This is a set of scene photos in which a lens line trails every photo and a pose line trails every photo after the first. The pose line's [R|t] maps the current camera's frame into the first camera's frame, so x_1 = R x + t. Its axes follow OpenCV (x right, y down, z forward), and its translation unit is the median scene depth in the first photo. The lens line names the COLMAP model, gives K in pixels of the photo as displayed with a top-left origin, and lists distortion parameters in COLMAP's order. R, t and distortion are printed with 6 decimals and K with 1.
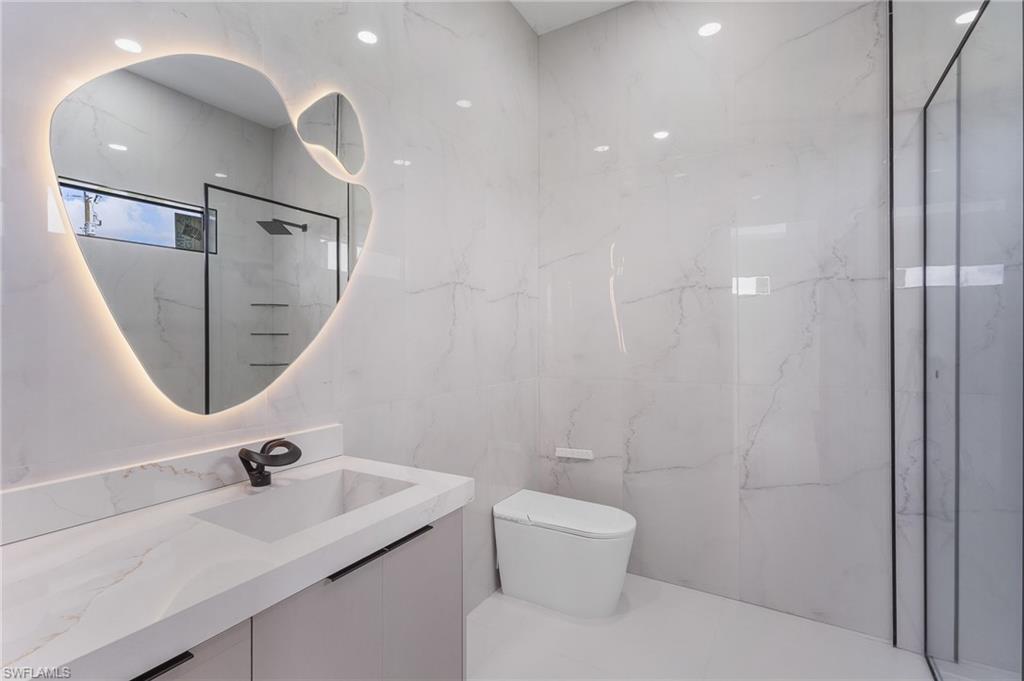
lens RADIAL K [[474.9, 0, 512.7], [0, 474.9, 336.8], [0, 0, 1]] dist [0.006751, 0.000423]
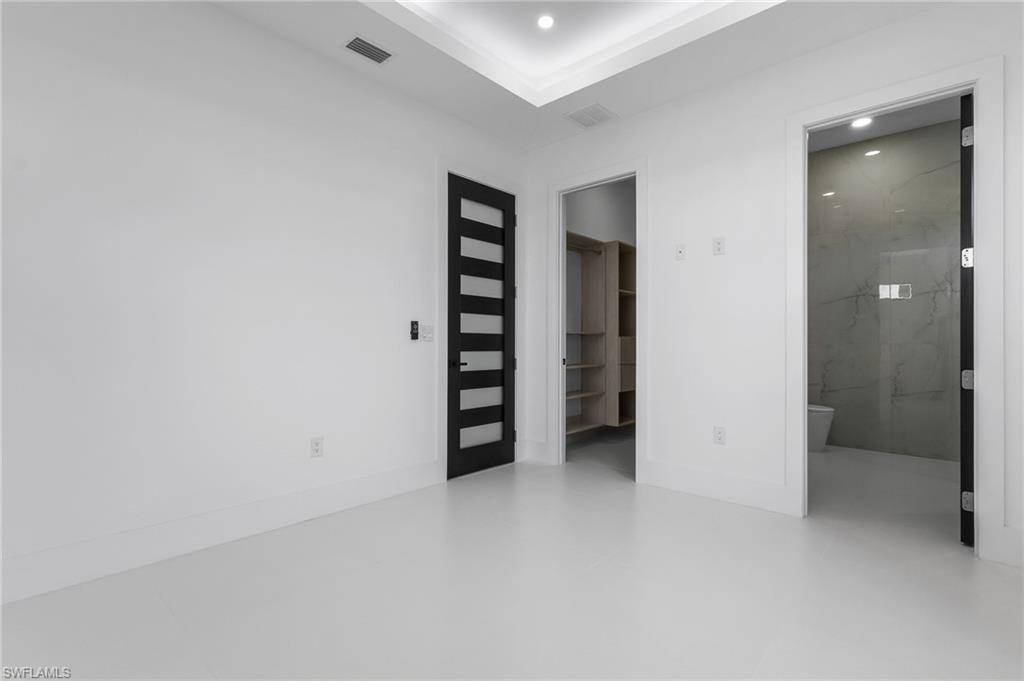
lens RADIAL K [[474.9, 0, 509.0], [0, 474.9, 344.4], [0, 0, 1]] dist [0.006751, 0.000423]
pose [[0.978690, 0.007124, -0.205219, -0.612780], [-0.007311, 0.999973, -0.000155, 0.103713], [0.205212, 0.001653, 0.978716, -1.155625]]
